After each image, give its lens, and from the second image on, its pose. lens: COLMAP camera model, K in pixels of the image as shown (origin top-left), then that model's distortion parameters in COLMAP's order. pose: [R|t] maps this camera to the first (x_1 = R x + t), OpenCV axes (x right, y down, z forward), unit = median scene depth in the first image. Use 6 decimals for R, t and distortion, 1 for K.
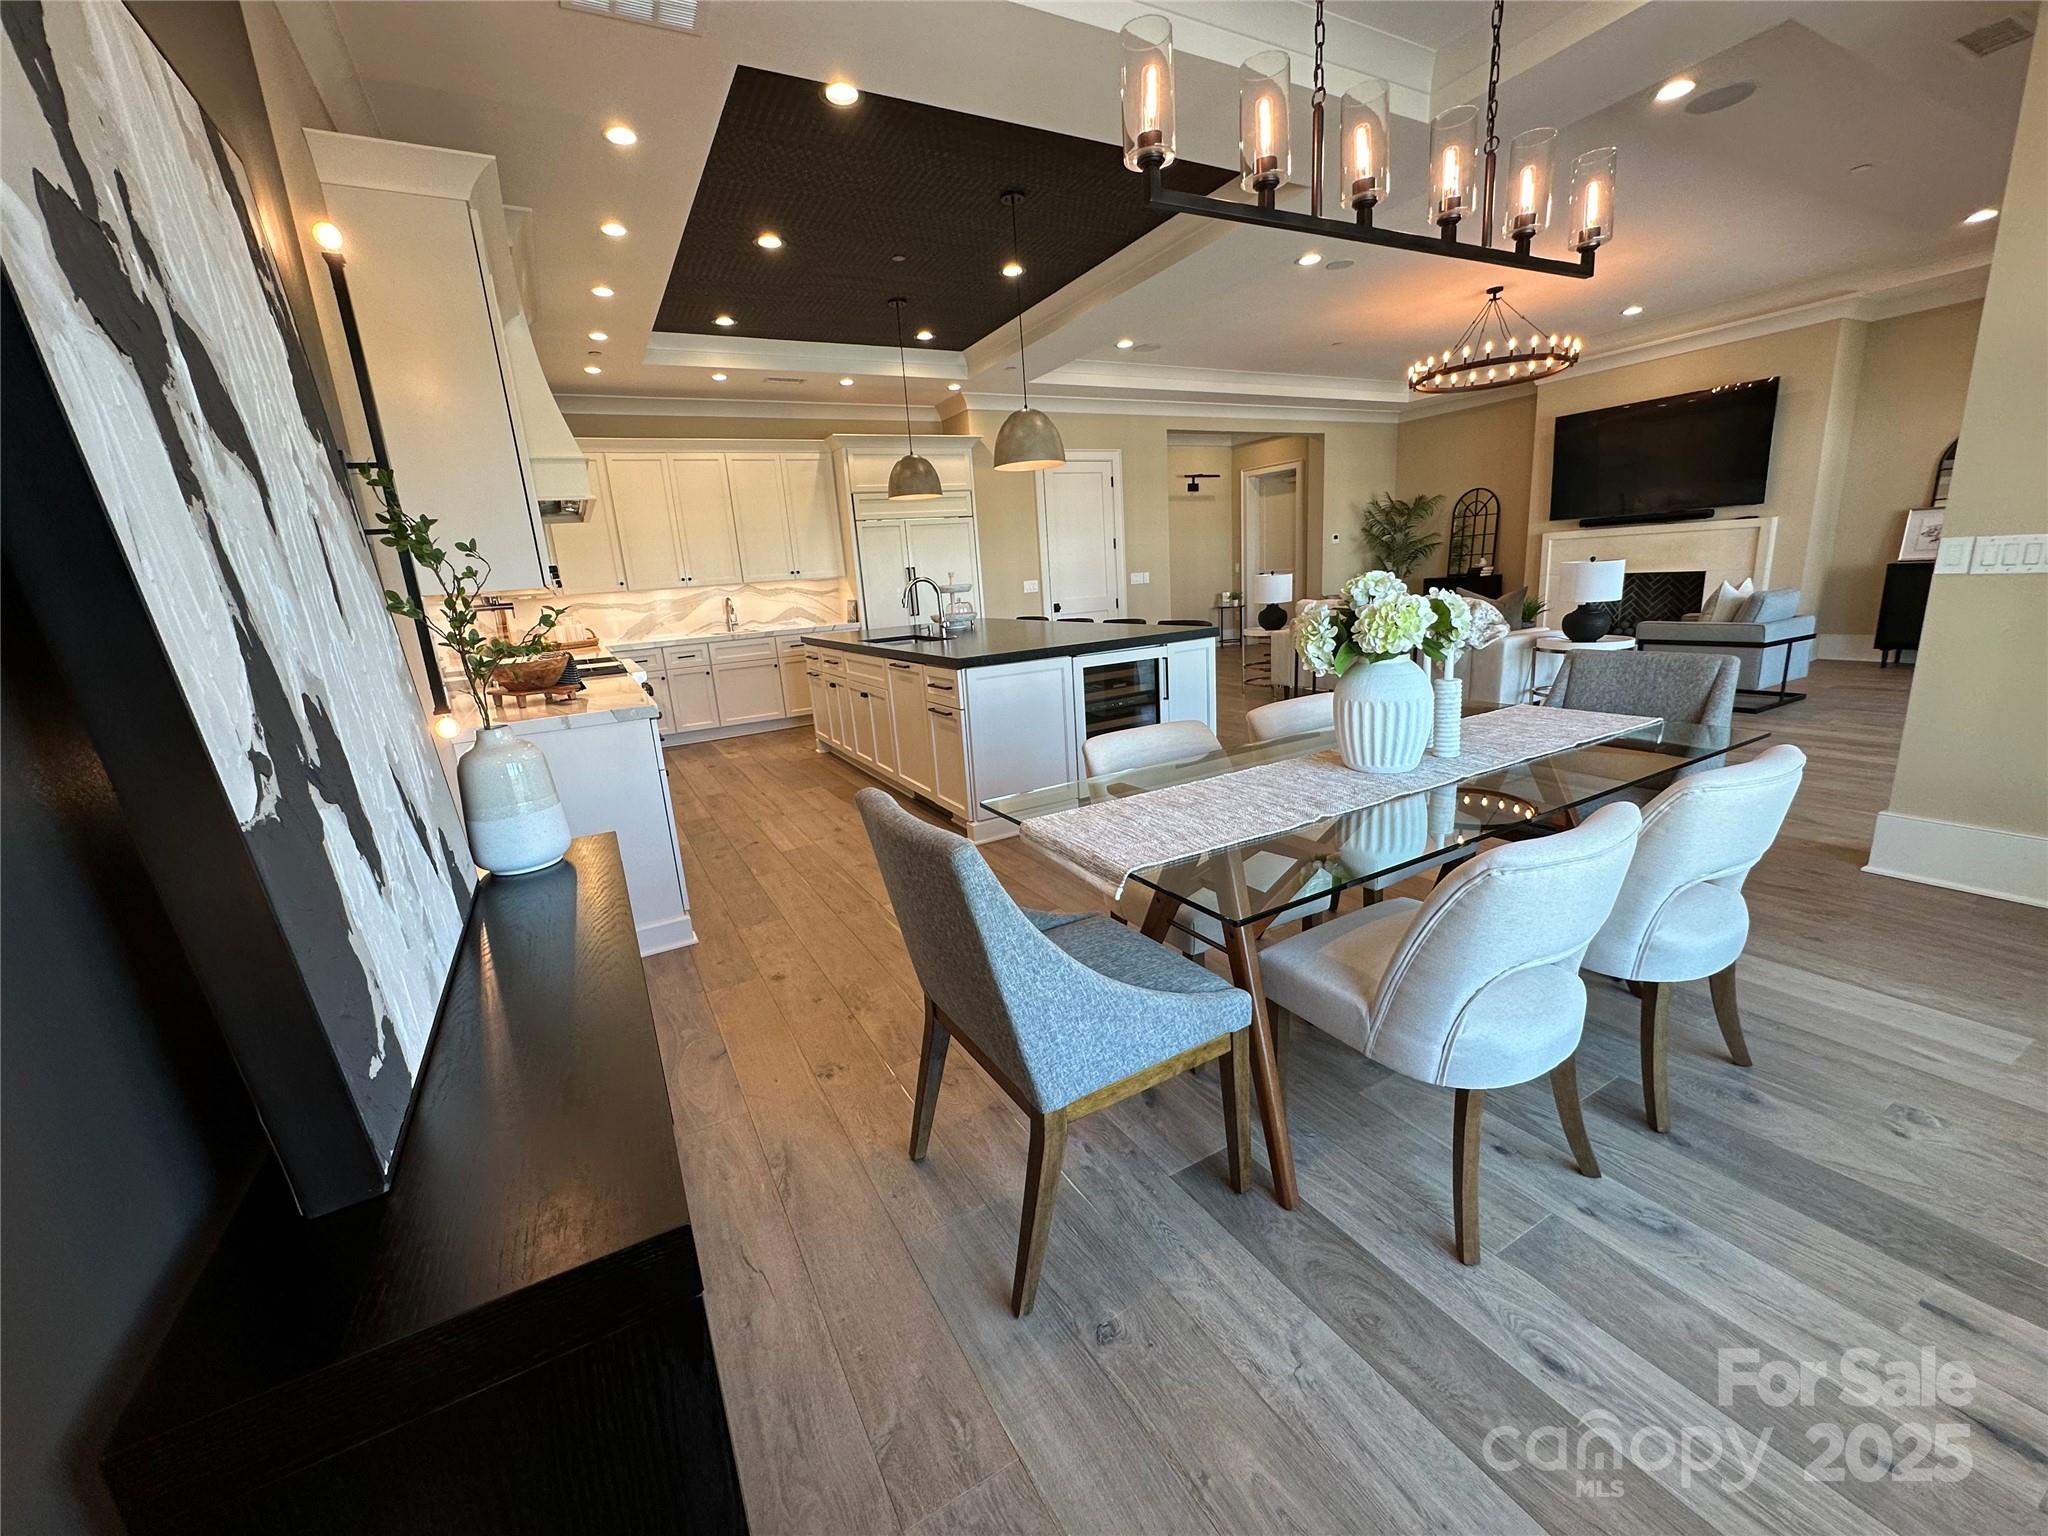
lens RADIAL K [[812.3, 0, 1024.0], [0, 812.3, 770.5], [0, 0, 1]] dist [-0.003518, 0.000084]
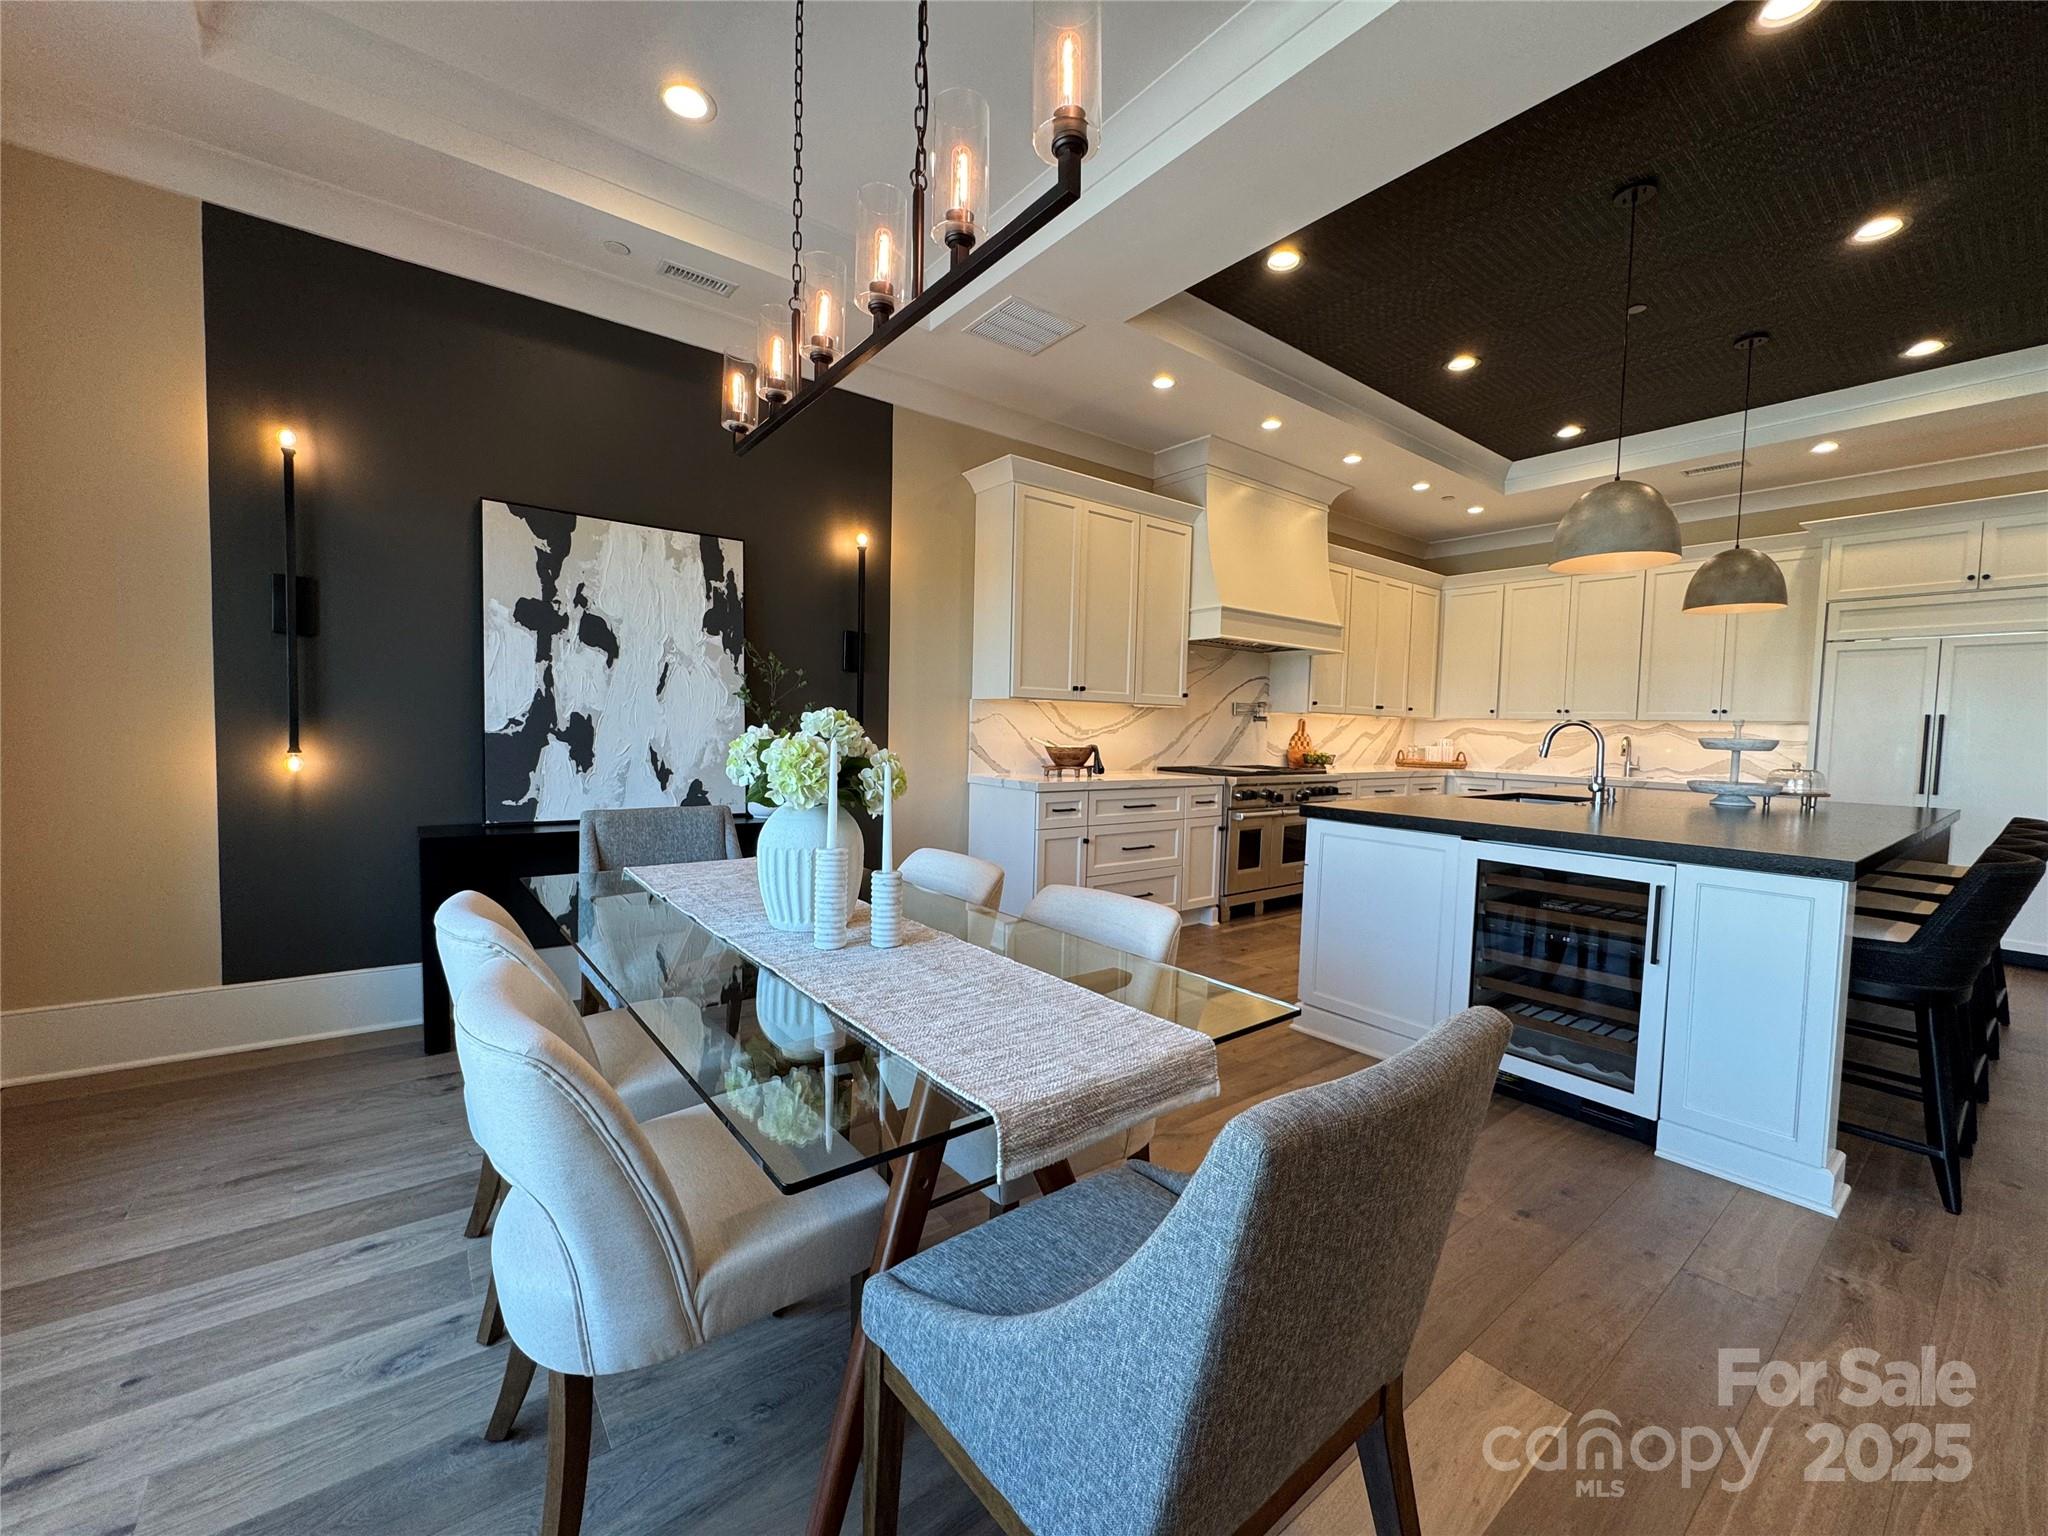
lens RADIAL K [[818.6, 0, 1023.2], [0, 818.6, 771.0], [0, 0, 1]] dist [-0.001362, 0.000085]
pose [[0.150234, 0.126135, -0.980571, 0.627058], [-0.270990, 0.959095, 0.081854, -0.141649], [0.950786, 0.253428, 0.178271, 0.481706]]
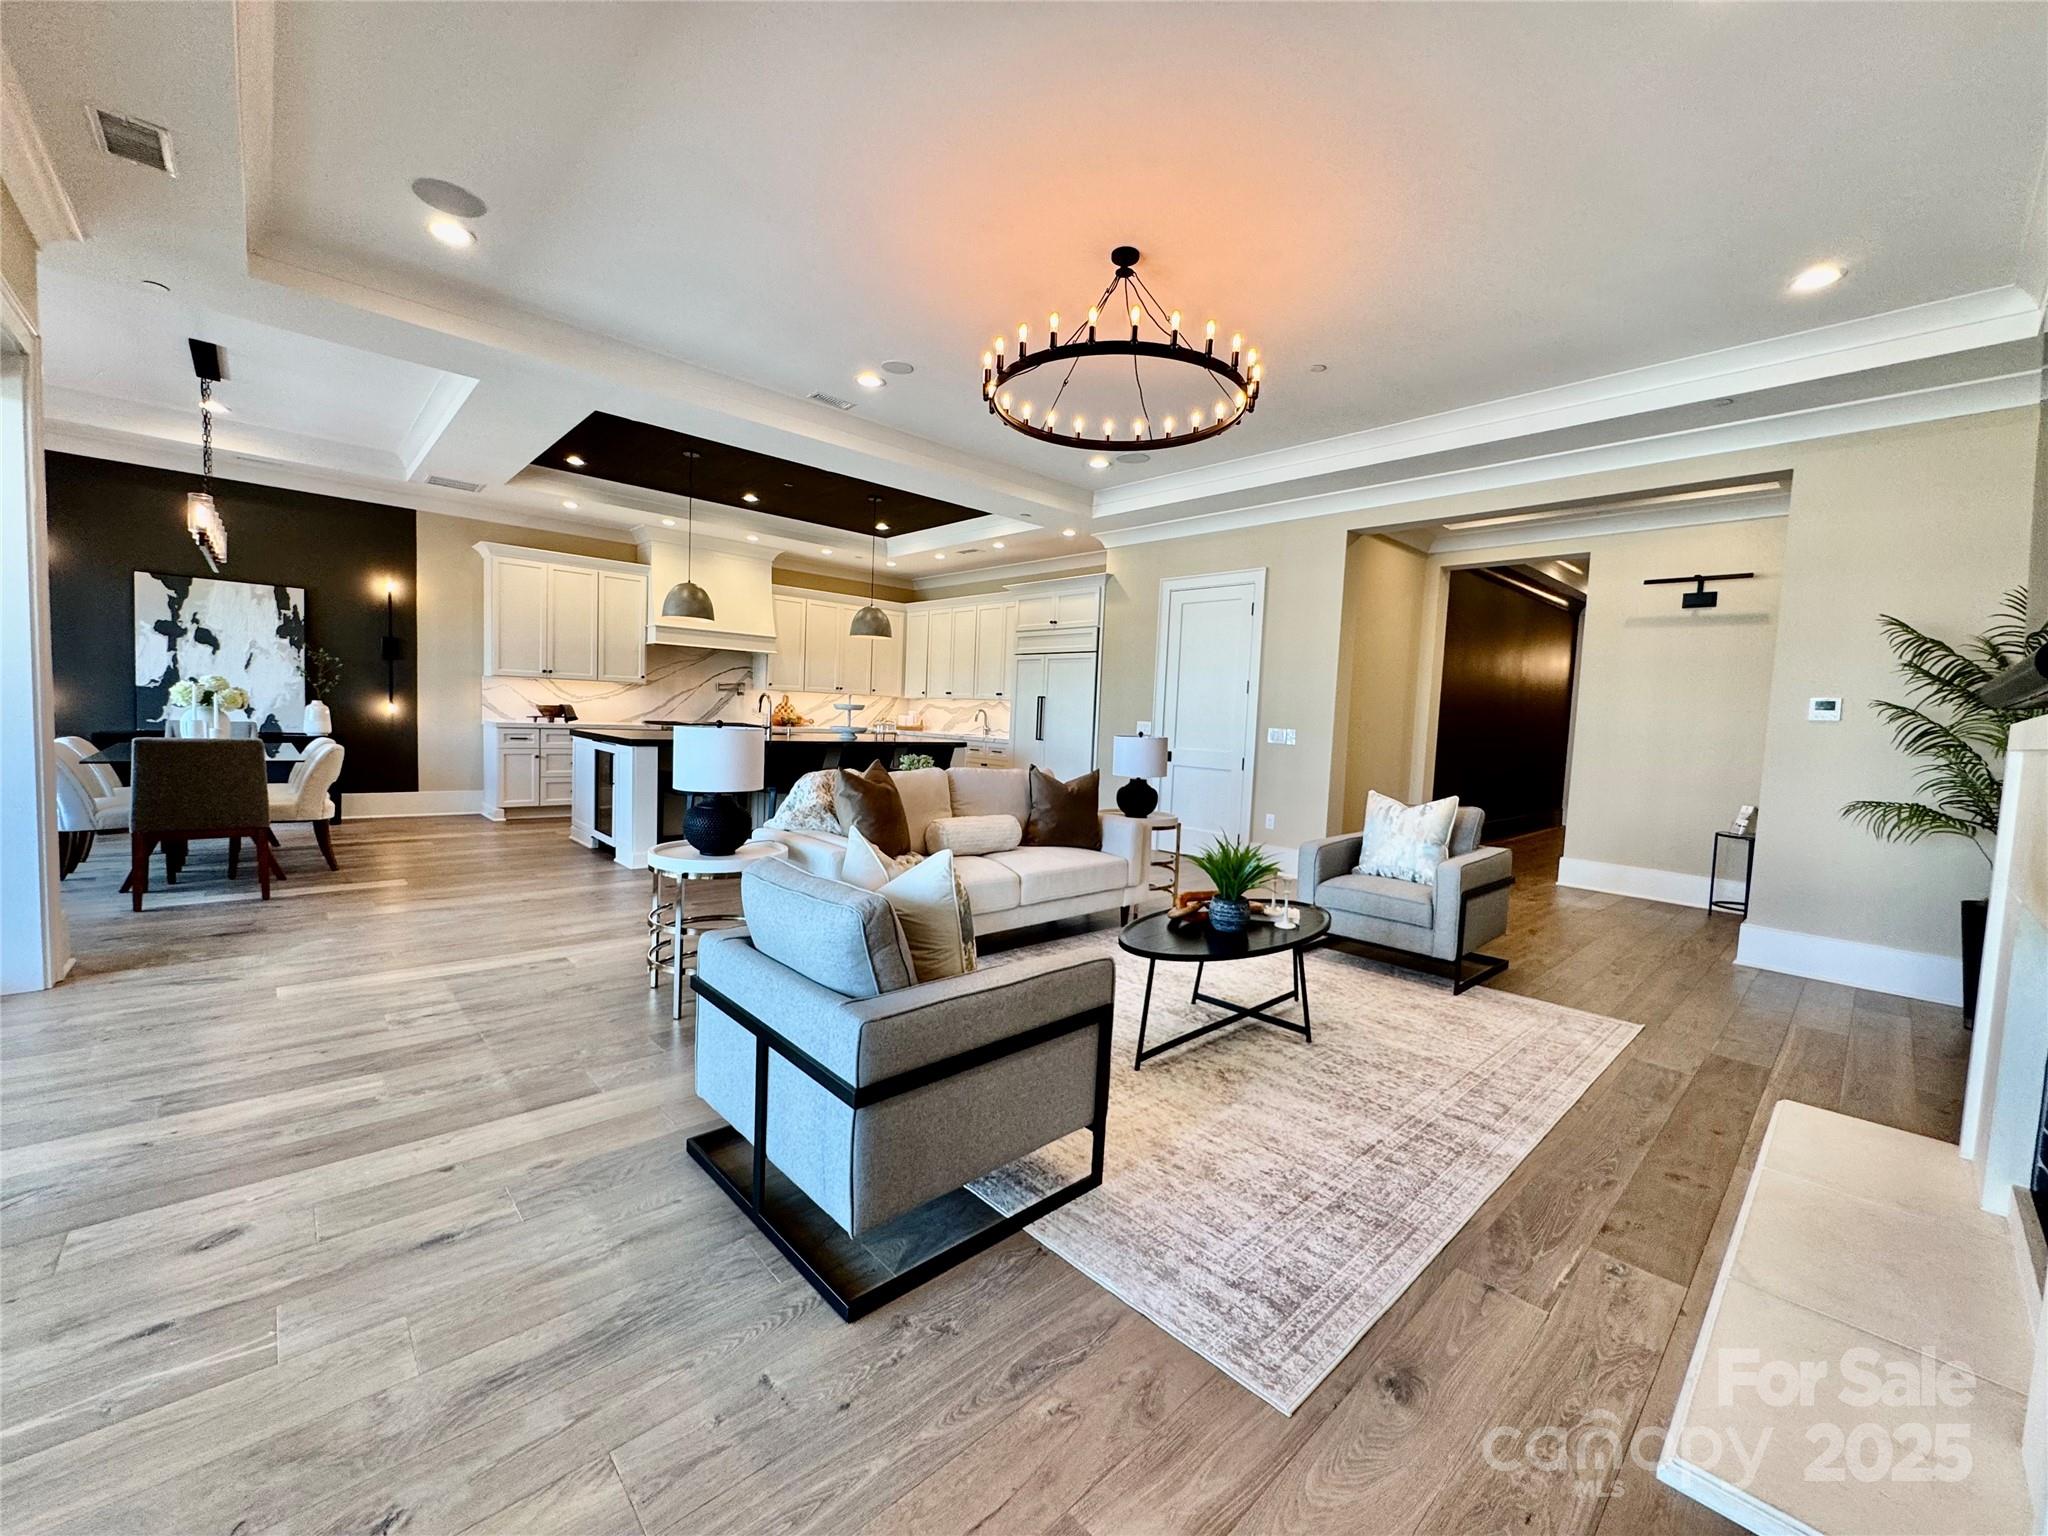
lens RADIAL K [[818.6, 0, 1019.7], [0, 818.6, 770.2], [0, 0, 1]] dist [-0.001362, 0.000085]
pose [[0.232853, 0.146384, -0.961432, 1.638432], [-0.290441, 0.953957, 0.074903, -0.410145], [0.928129, 0.261798, 0.264647, 1.266347]]
